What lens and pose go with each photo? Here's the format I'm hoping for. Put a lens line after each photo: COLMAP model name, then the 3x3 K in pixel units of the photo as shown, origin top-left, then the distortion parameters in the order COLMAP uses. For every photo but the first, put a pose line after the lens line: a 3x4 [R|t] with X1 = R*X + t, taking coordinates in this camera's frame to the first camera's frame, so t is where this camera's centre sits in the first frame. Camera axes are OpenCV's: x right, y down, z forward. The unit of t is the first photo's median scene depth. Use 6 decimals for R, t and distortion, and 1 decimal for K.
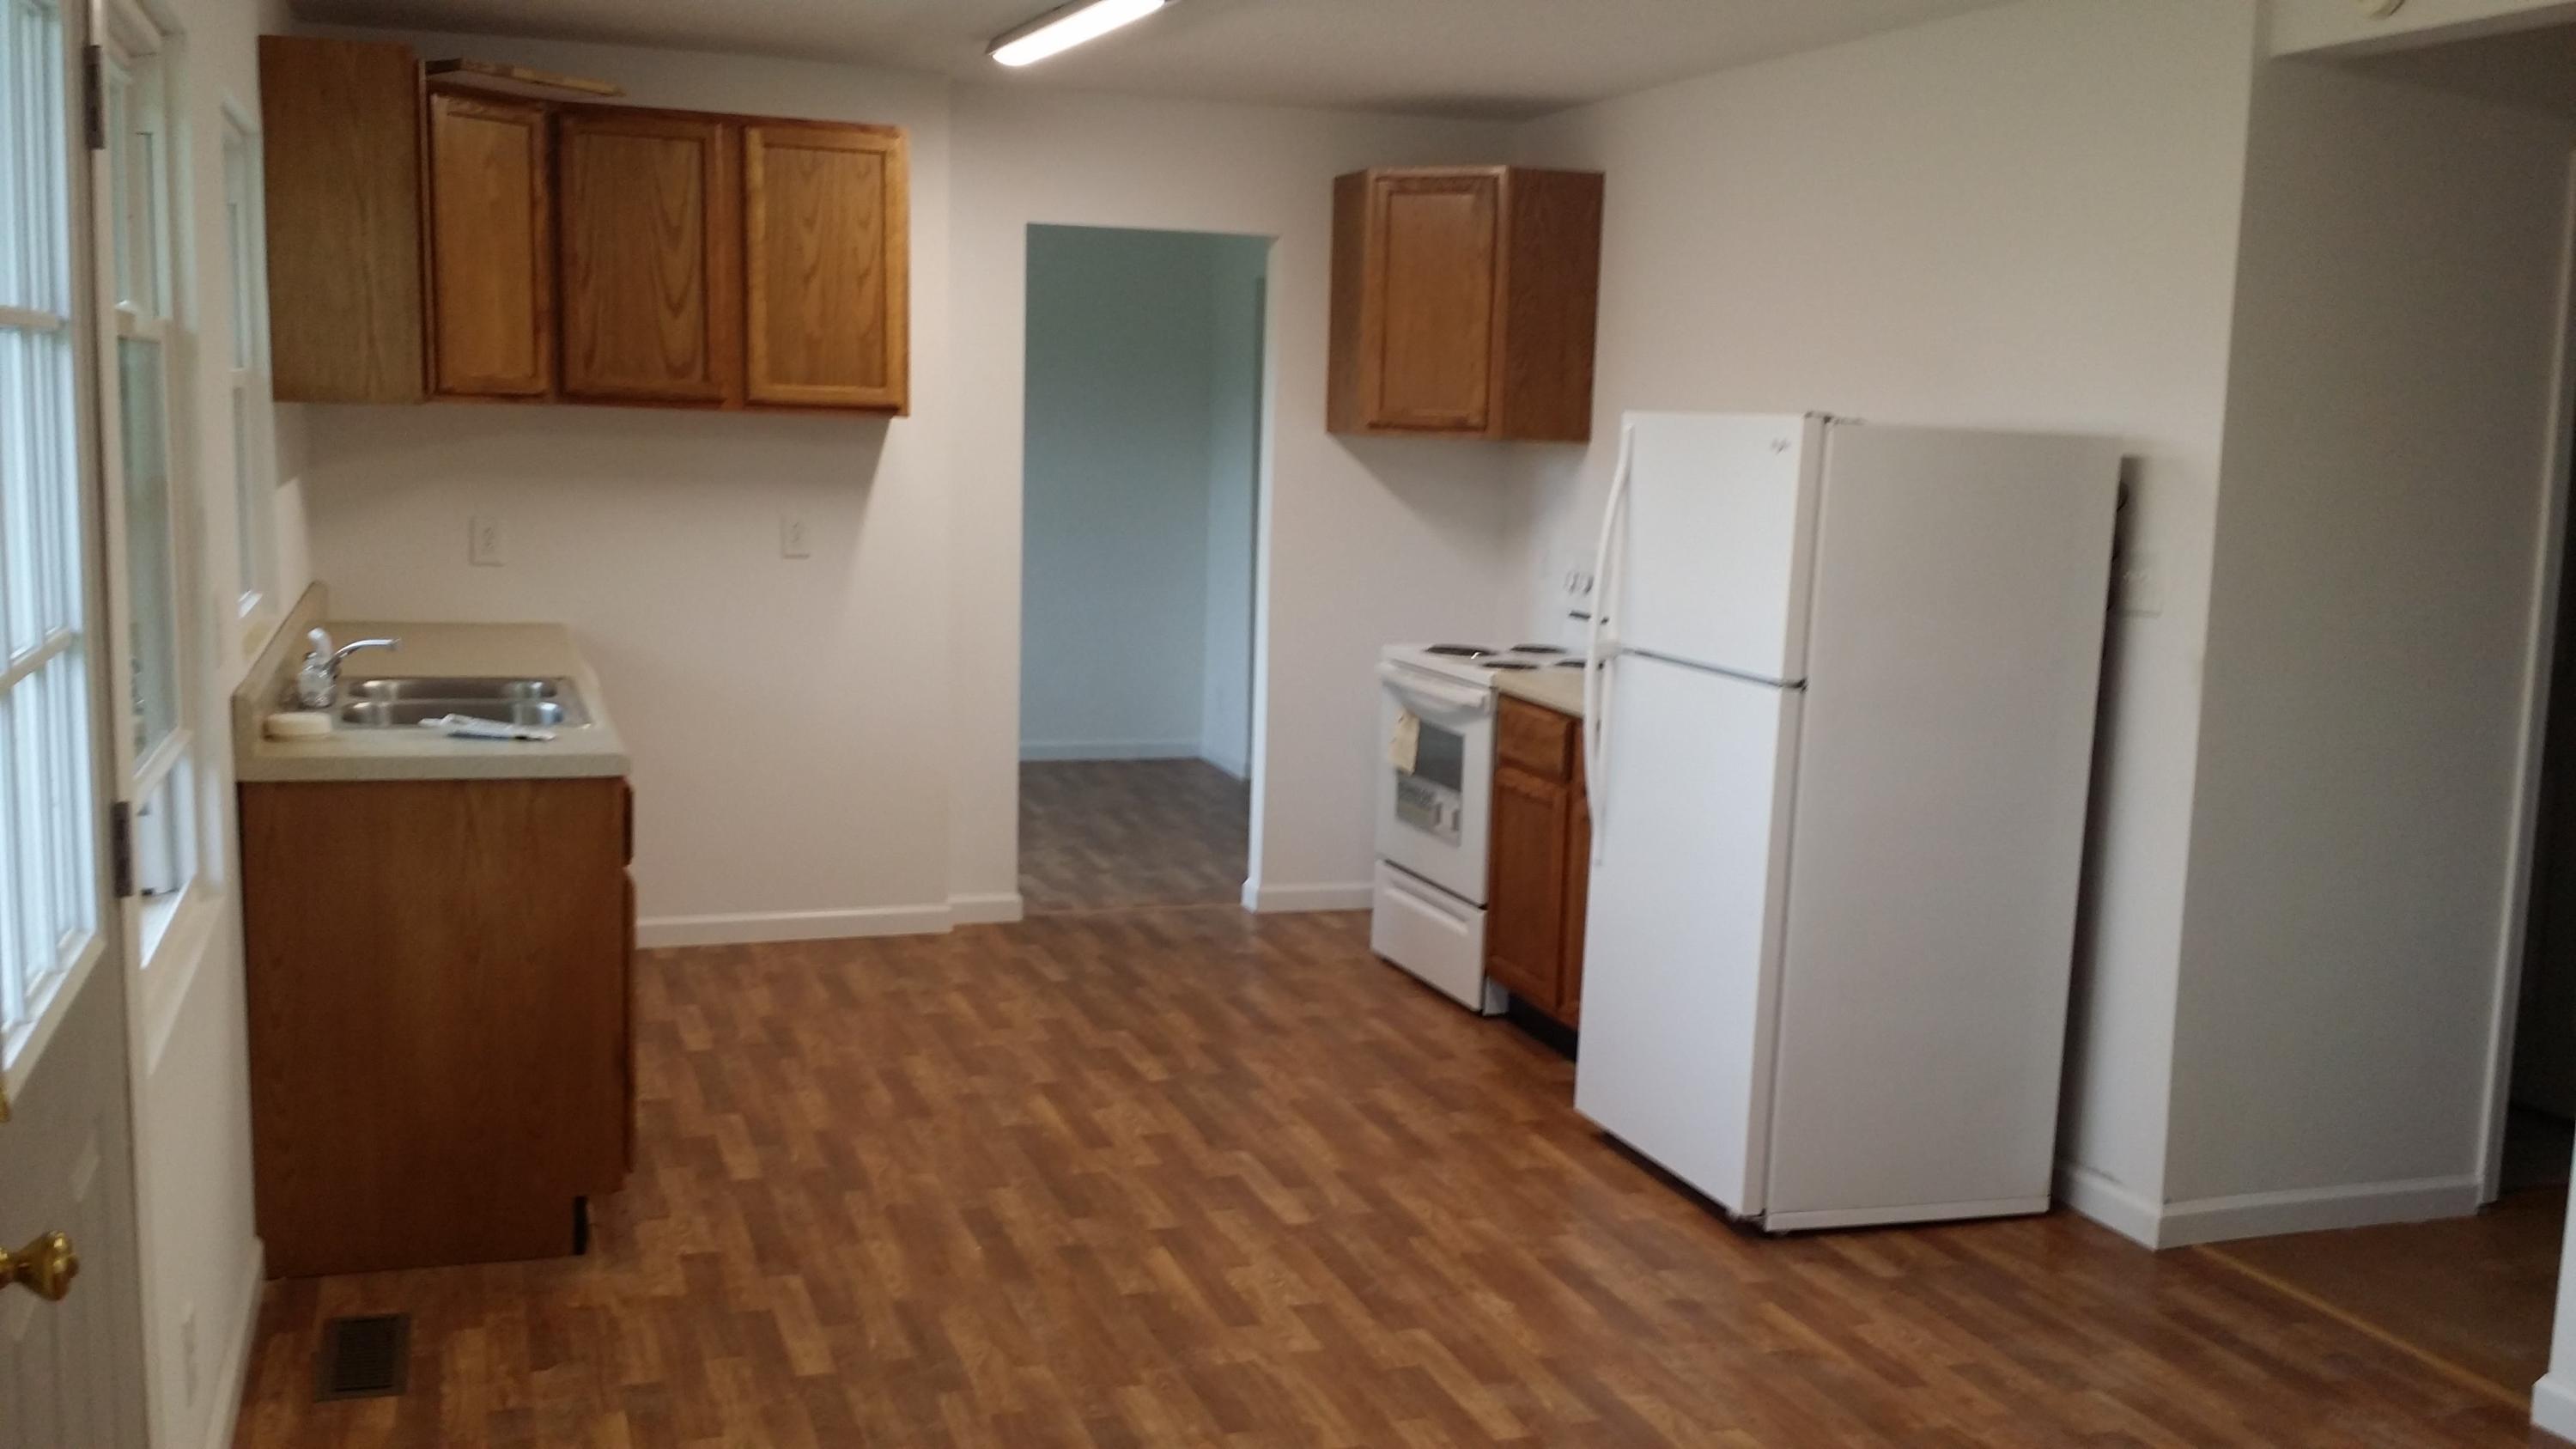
lens RADIAL K [[2317.6, 0, 1302.0], [0, 2317.6, 722.1], [0, 0, 1]] dist [0.031868, -0.018087]
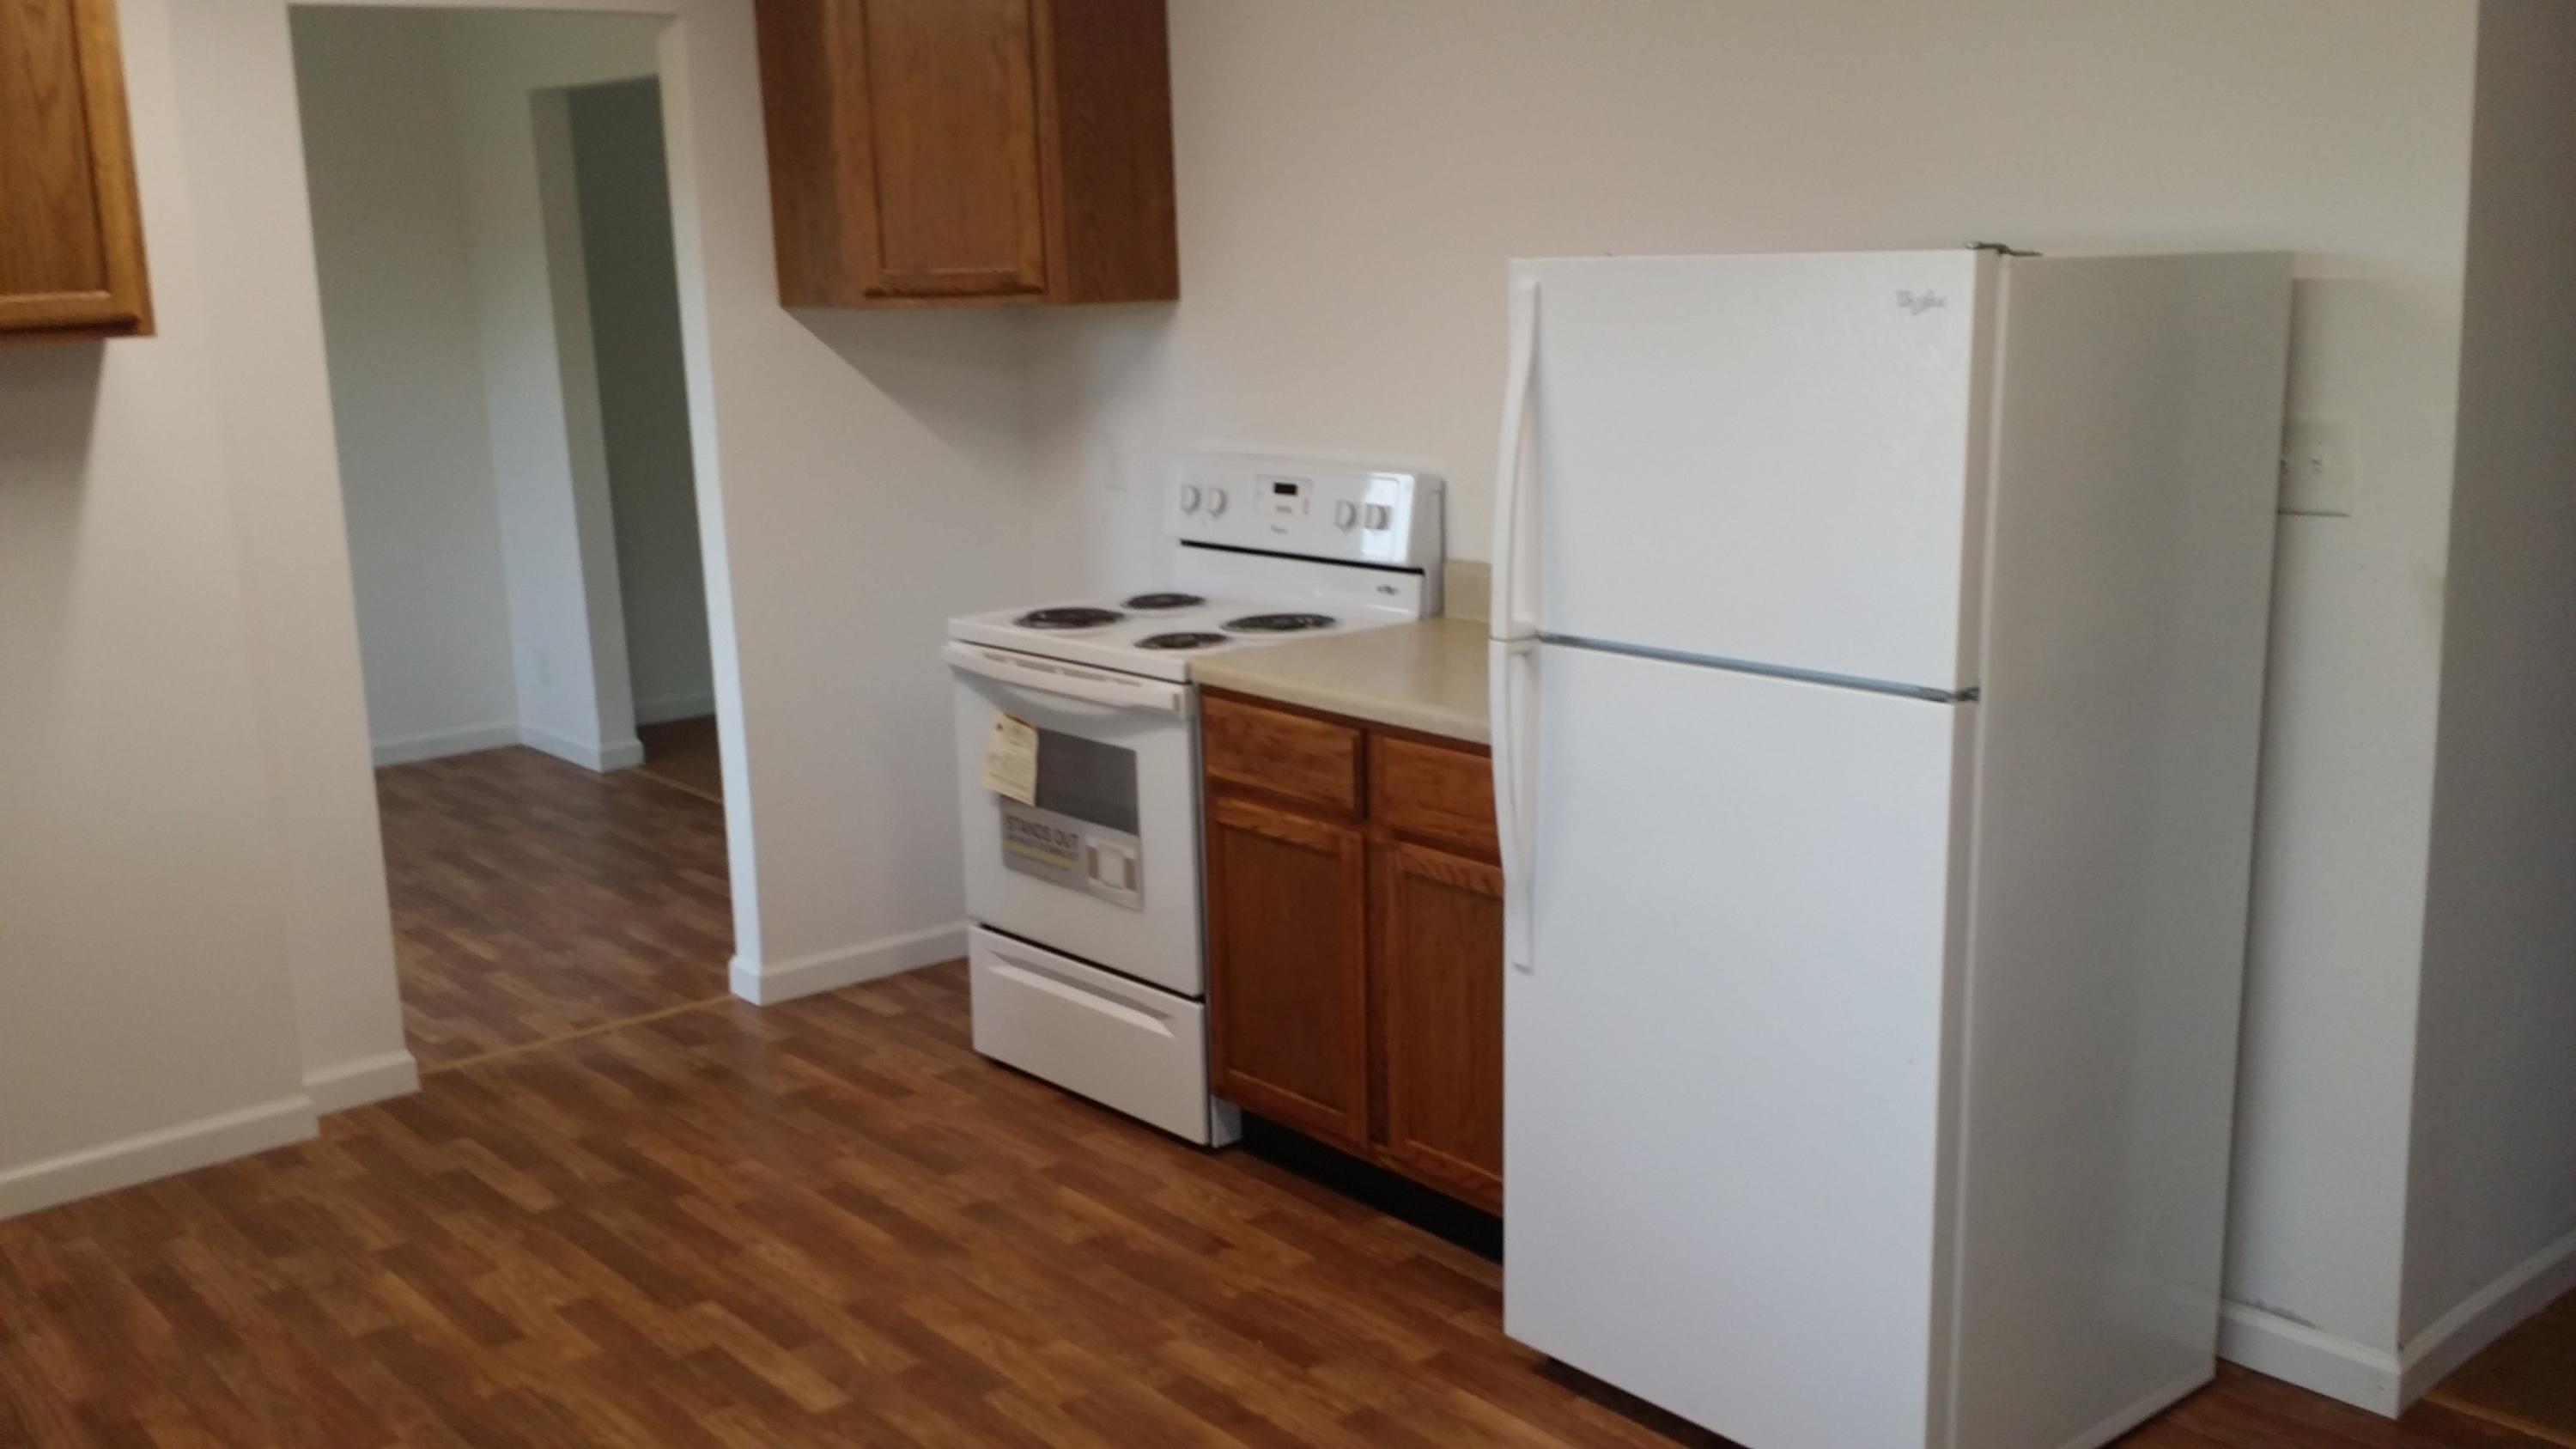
lens RADIAL K [[2498.3, 0, 1292.9], [0, 2498.3, 735.7], [0, 0, 1]] dist [0.002256, 0.000000]
pose [[0.940606, -0.122422, 0.316658, -0.111276], [0.101990, 0.991533, 0.080380, -0.050024], [-0.323818, -0.043310, 0.945128, 0.285138]]
